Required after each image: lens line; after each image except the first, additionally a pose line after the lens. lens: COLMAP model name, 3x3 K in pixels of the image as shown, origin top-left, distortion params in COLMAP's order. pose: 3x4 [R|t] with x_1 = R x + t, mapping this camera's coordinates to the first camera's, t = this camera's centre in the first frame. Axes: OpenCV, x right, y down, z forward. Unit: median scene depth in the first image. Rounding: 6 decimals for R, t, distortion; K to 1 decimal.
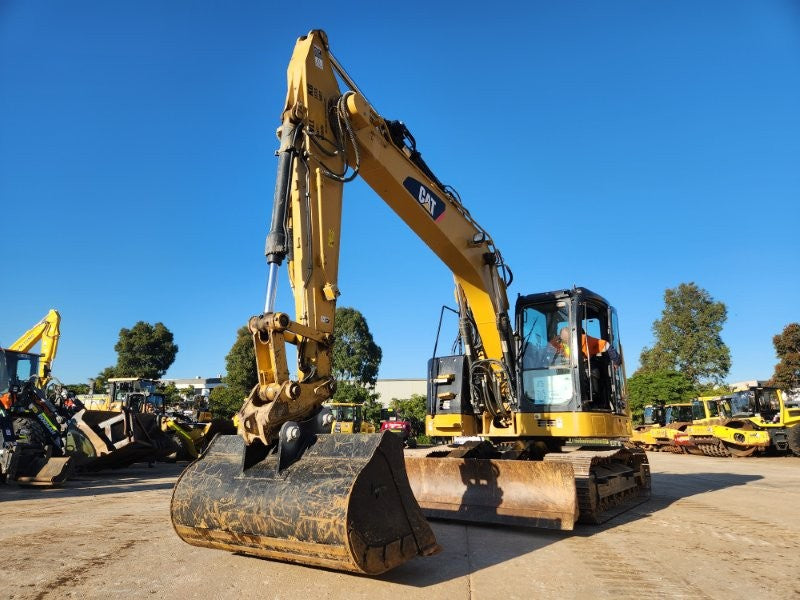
lens RADIAL K [[532.6, 0, 391.8], [0, 532.6, 310.8], [0, 0, 1]] dist [0.084816, -0.076214]
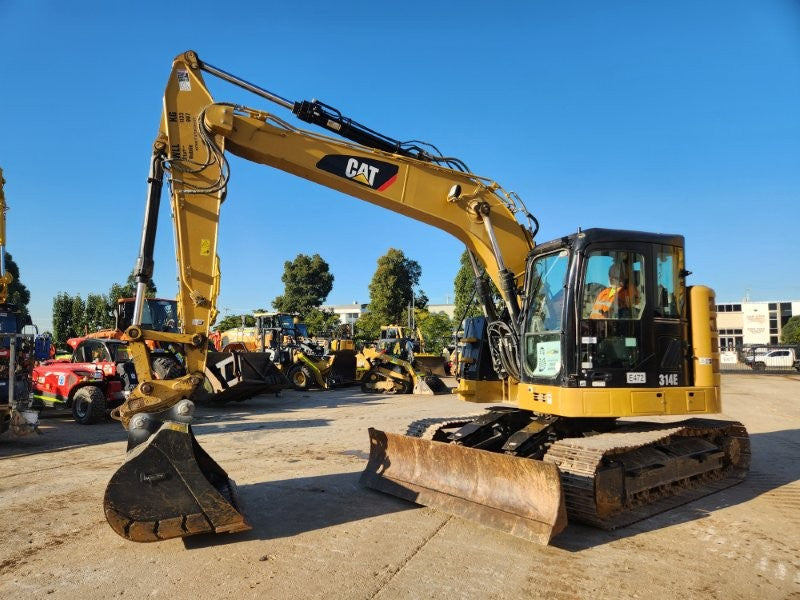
lens RADIAL K [[531.9, 0, 388.6], [0, 531.9, 313.3], [0, 0, 1]] dist [0.081186, -0.065459]
pose [[0.953393, -0.021716, -0.300948, 0.076638], [0.068329, 0.987034, 0.145238, -0.018242], [0.293892, -0.159032, 0.942516, 0.042913]]
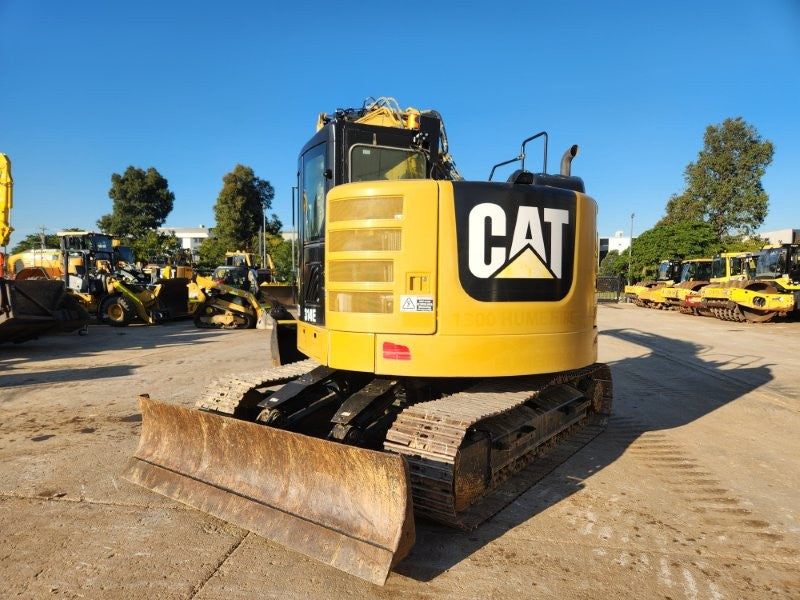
lens RADIAL K [[533.8, 0, 389.9], [0, 533.8, 307.5], [0, 0, 1]] dist [0.076937, -0.067933]
pose [[0.999034, 0.008711, -0.043081, 0.076796], [0.003390, 0.961975, 0.273116, -0.000859], [0.043822, -0.272998, 0.961016, 0.120125]]
